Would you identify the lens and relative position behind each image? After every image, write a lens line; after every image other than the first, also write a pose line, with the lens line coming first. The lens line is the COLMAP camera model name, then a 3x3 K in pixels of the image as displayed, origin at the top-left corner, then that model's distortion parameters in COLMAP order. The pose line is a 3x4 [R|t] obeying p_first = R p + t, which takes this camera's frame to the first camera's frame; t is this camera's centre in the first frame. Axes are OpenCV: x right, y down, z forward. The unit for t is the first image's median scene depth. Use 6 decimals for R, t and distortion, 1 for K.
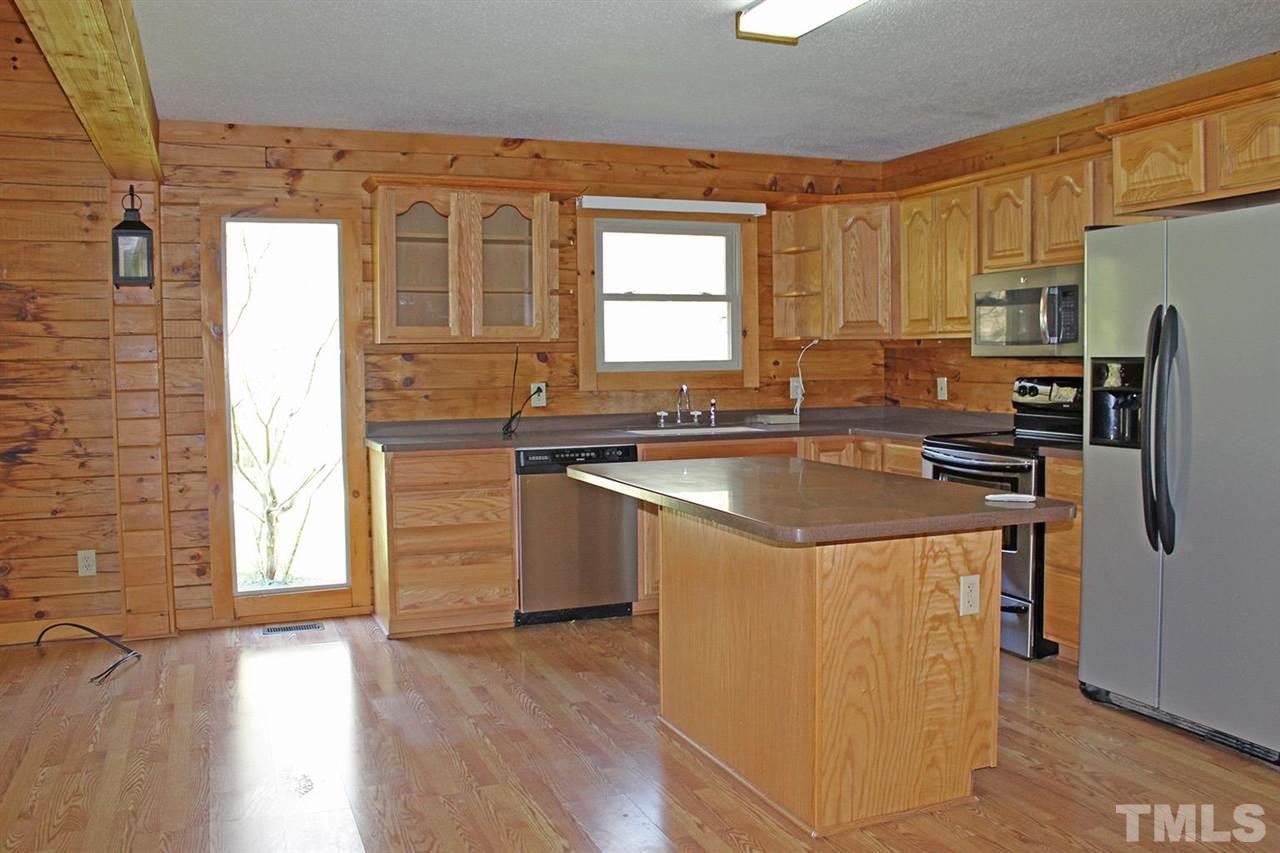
lens RADIAL K [[1053.1, 0, 631.8], [0, 1053.1, 423.3], [0, 0, 1]] dist [-0.149353, 0.106000]
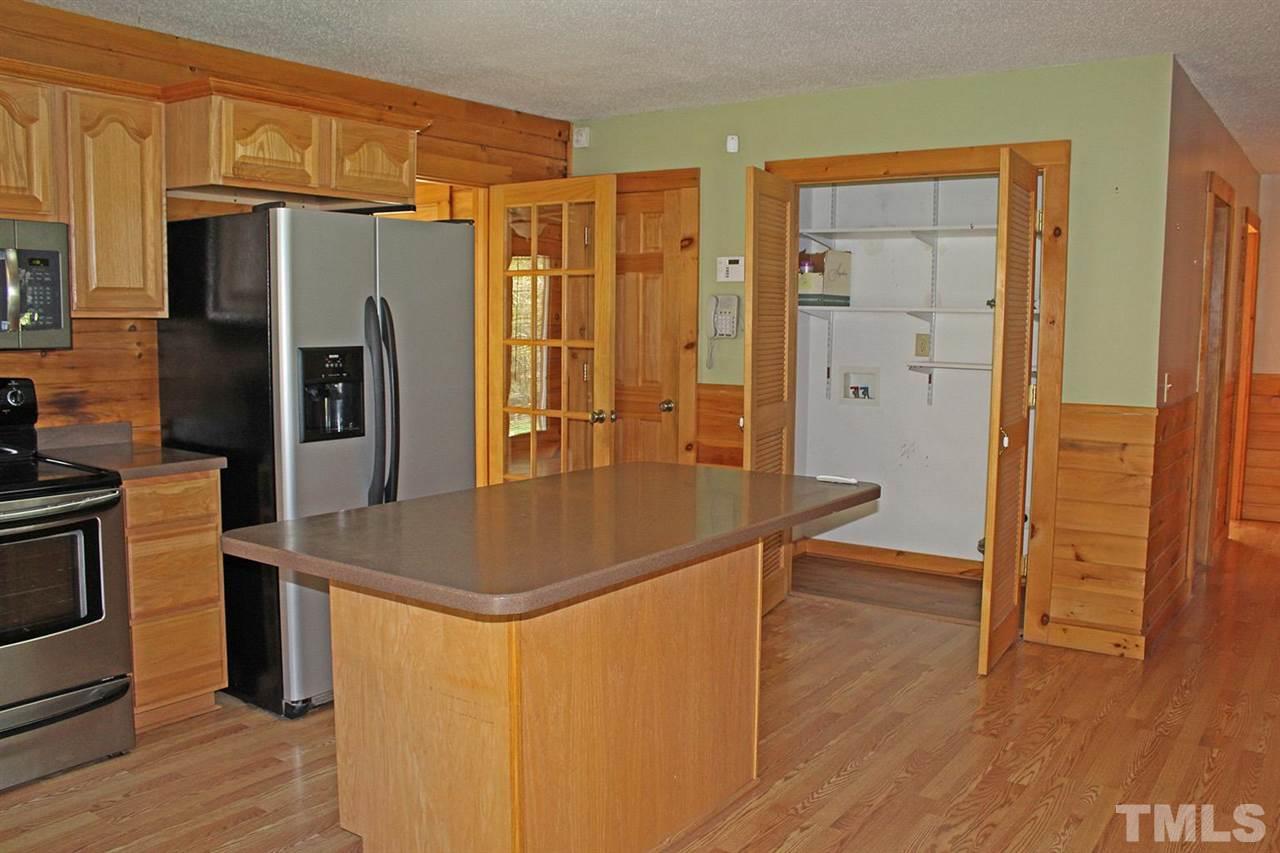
lens RADIAL K [[1053.1, 0, 641.3], [0, 1053.1, 428.2], [0, 0, 1]] dist [-0.149353, 0.106000]
pose [[-0.550733, -0.075767, 0.831236, -0.499641], [0.047915, 0.991360, 0.122108, -0.092560], [-0.833305, 0.107078, -0.542344, 1.272948]]
